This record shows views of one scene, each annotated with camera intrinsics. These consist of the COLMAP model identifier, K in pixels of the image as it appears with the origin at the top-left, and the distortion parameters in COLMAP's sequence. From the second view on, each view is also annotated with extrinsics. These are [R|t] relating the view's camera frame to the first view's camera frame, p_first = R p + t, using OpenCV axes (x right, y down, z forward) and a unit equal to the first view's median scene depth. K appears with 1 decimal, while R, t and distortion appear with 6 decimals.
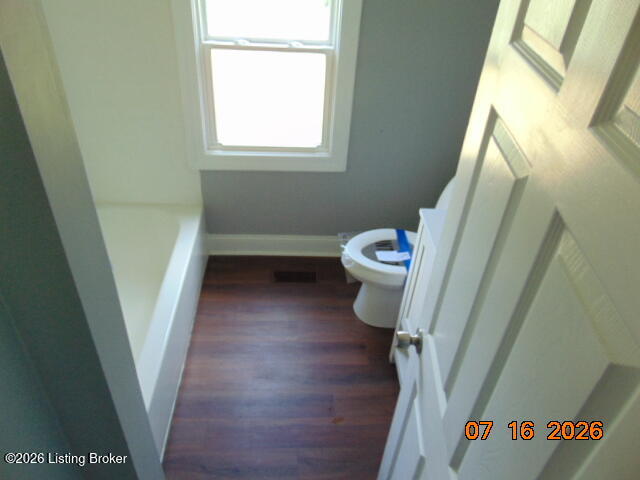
lens RADIAL K [[481.1, 0, 320.7], [0, 481.1, 241.9], [0, 0, 1]] dist [-0.024090, 0.062326]
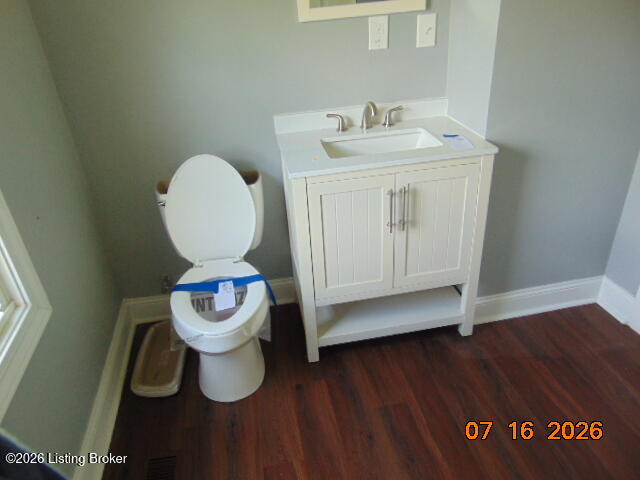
lens RADIAL K [[481.1, 0, 320.7], [0, 481.1, 241.9], [0, 0, 1]] dist [-0.024090, 0.062326]
pose [[-0.153745, -0.531884, 0.832744, -0.457184], [0.629754, 0.596681, 0.497376, -0.302594], [-0.761428, 0.600892, 0.243219, 0.642507]]
